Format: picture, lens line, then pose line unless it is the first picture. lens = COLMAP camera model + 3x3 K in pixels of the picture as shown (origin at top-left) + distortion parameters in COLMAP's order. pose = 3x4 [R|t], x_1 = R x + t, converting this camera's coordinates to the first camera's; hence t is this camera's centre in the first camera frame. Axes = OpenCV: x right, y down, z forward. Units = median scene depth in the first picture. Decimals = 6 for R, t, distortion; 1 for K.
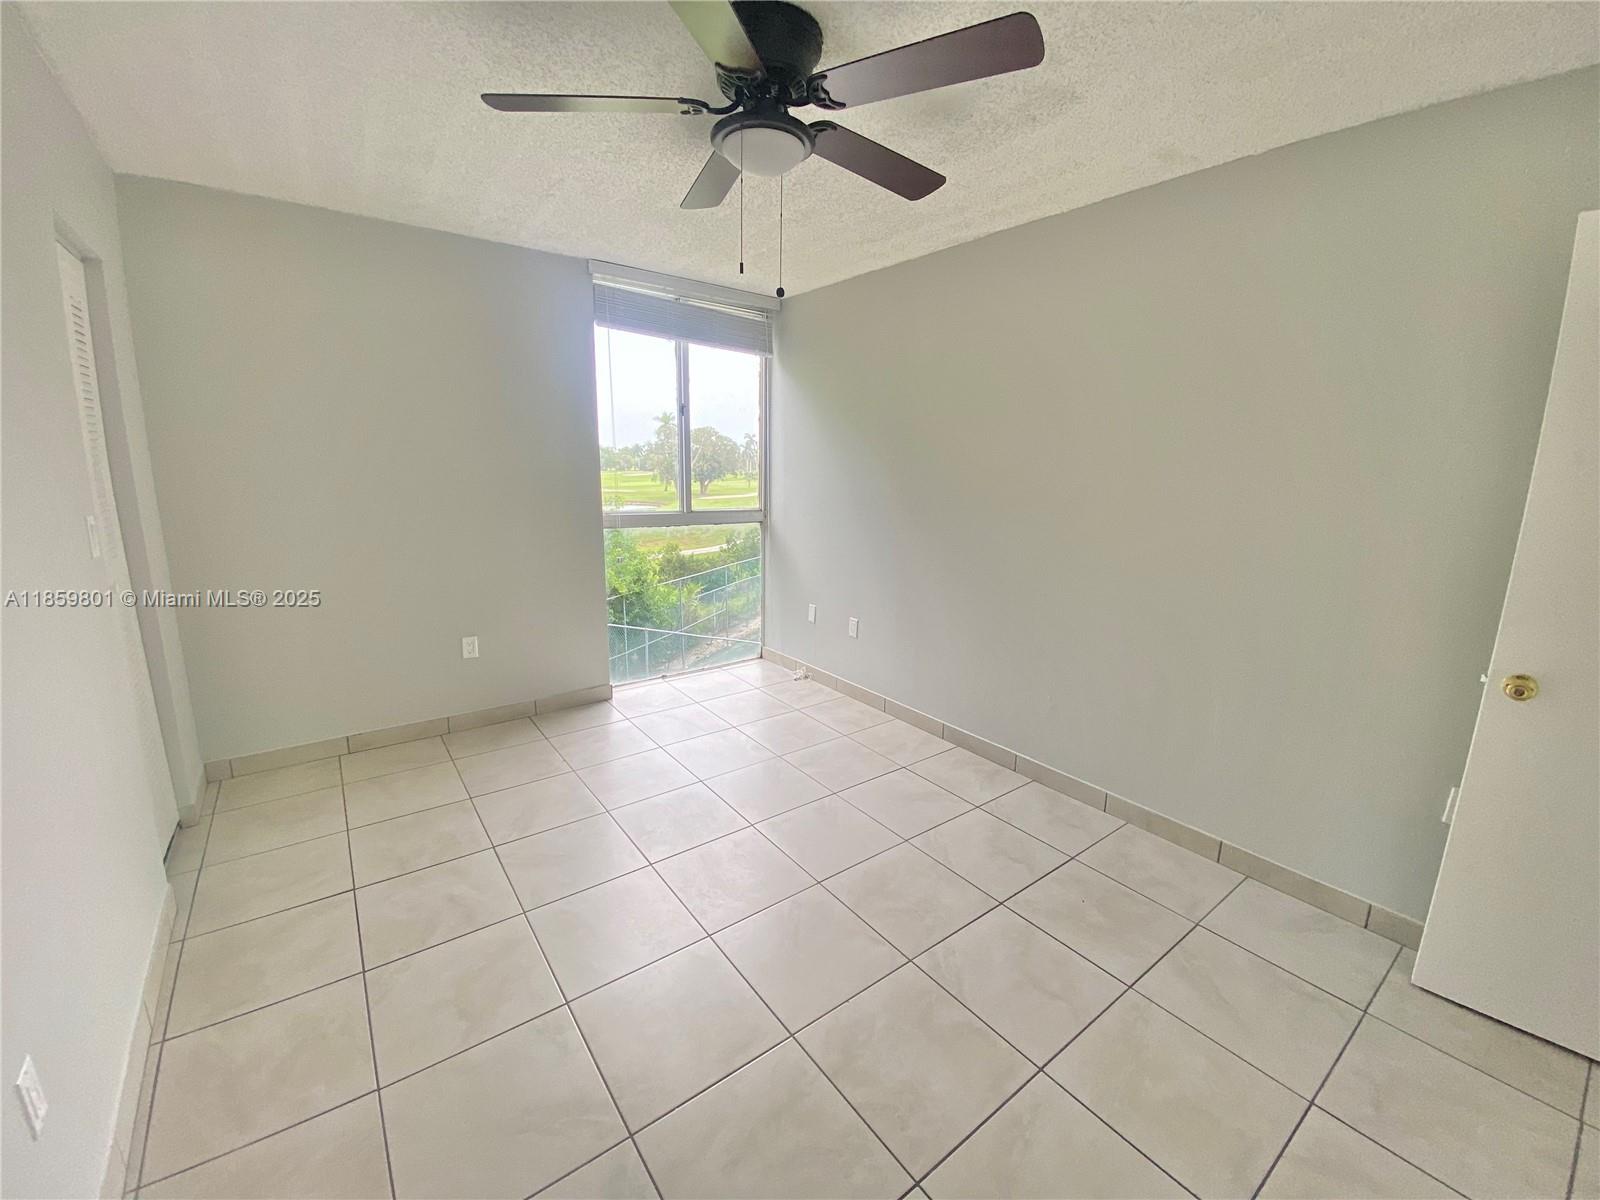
lens RADIAL K [[648.4, 0, 800.0], [0, 648.4, 600.0], [0, 0, 1]] dist [0.017700, -0.018849]
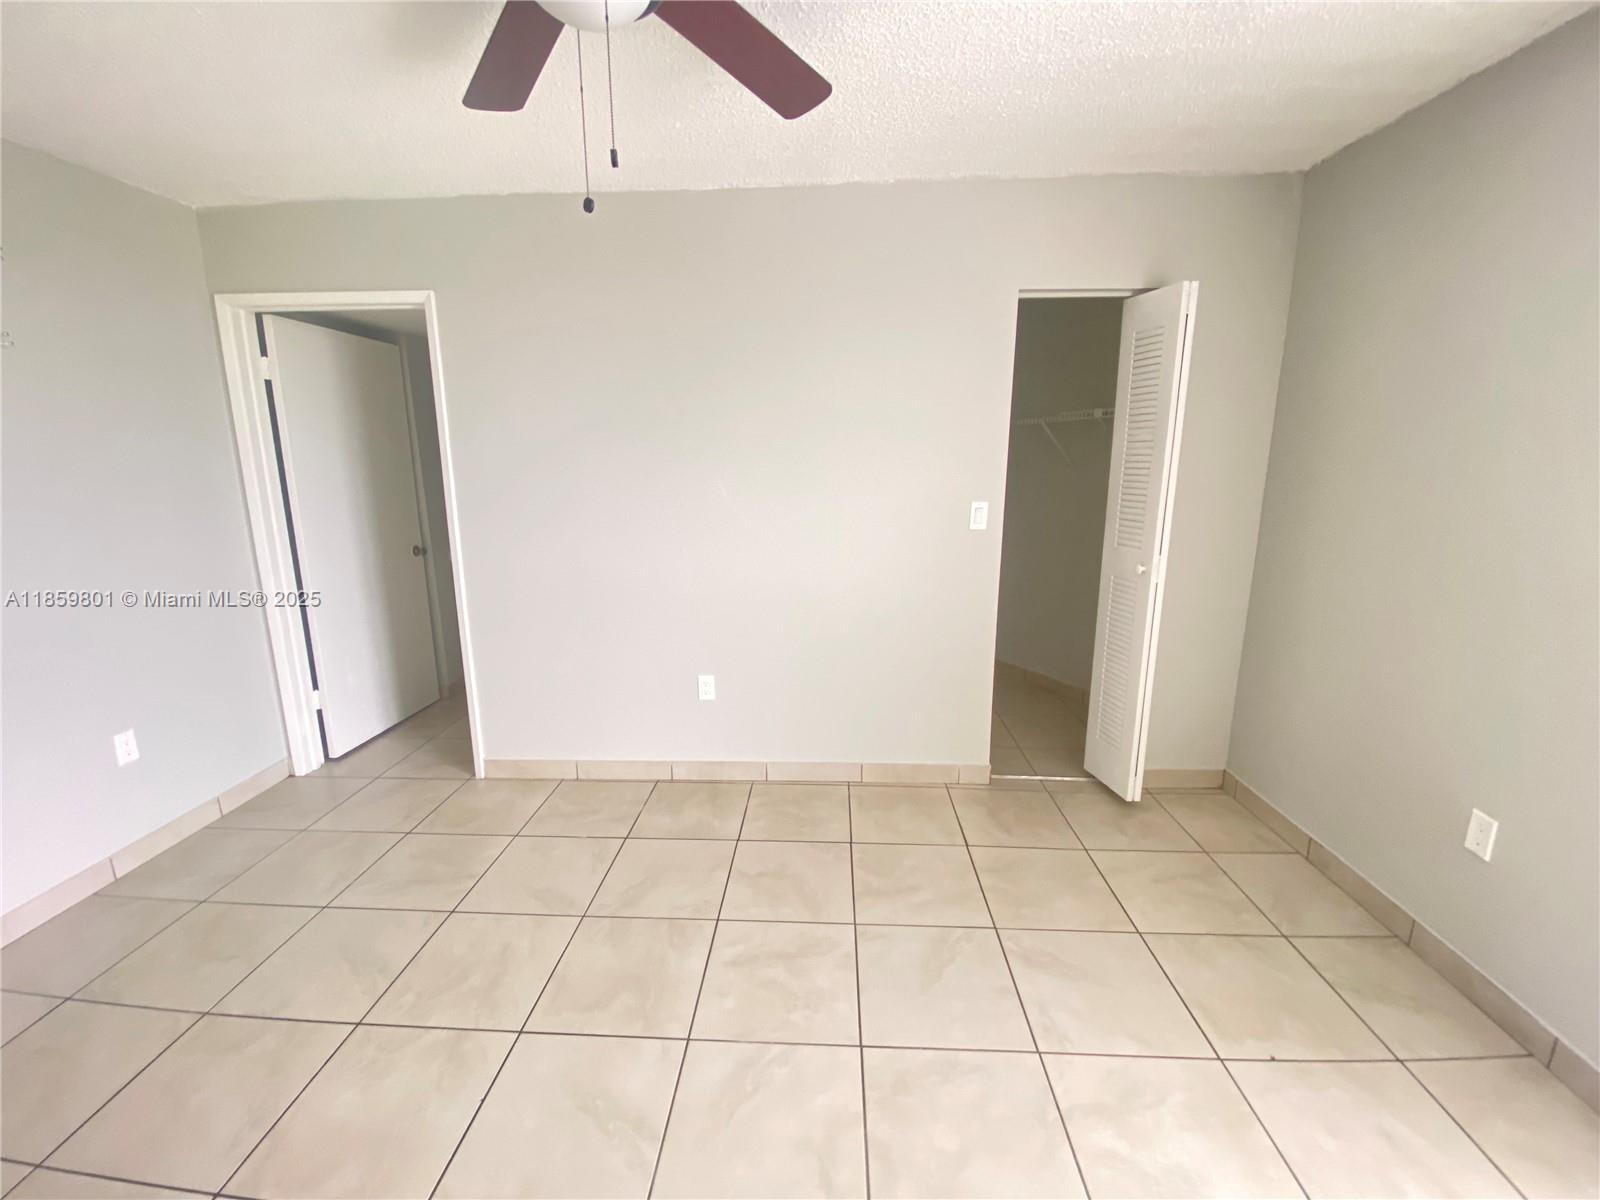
lens RADIAL K [[648.4, 0, 800.0], [0, 648.4, 600.0], [0, 0, 1]] dist [0.017700, -0.018849]
pose [[-0.647422, 0.137706, -0.749588, 0.315613], [-0.168920, 0.933151, 0.317325, -0.286795], [0.743176, 0.332063, -0.580881, 1.447483]]
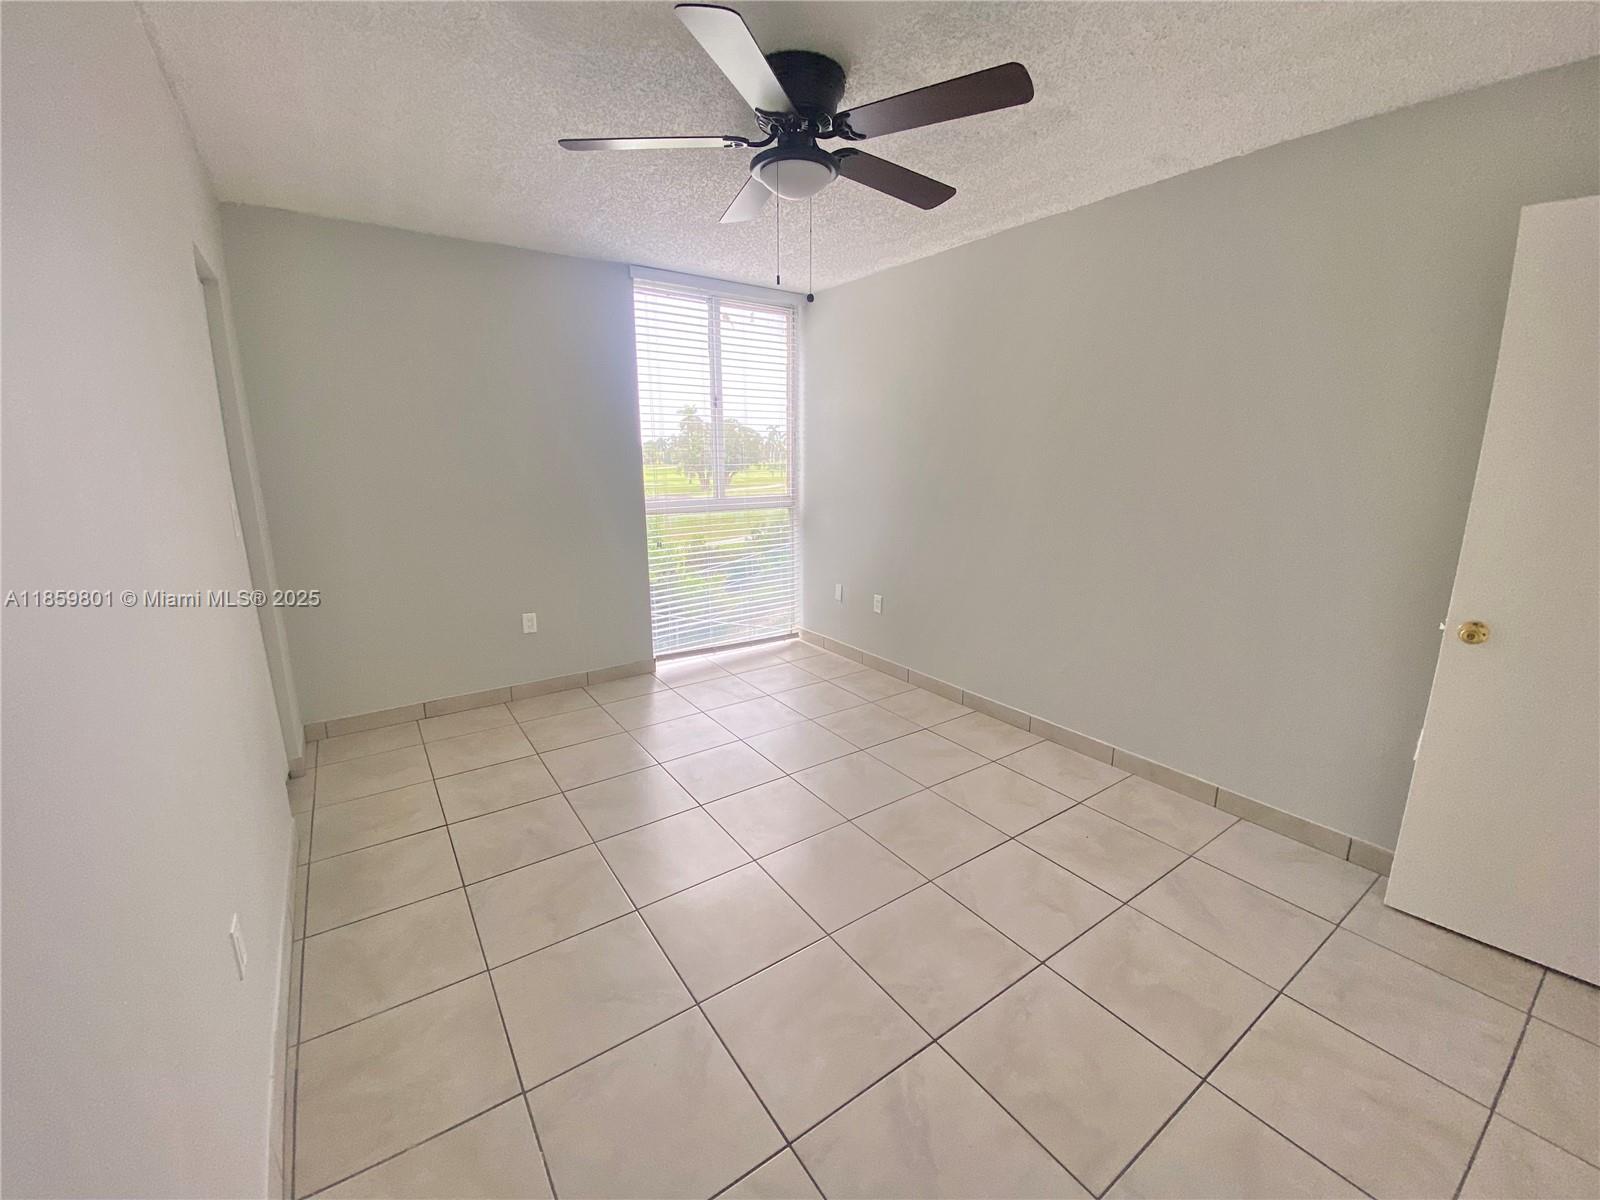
lens RADIAL K [[645.9, 0, 800.0], [0, 645.9, 600.0], [0, 0, 1]] dist [0.028699, -0.026094]
pose [[0.999200, -0.011361, -0.038348, -0.009755], [0.011930, 0.999822, 0.014636, 0.039050], [0.038175, -0.015082, 0.999157, -0.139984]]
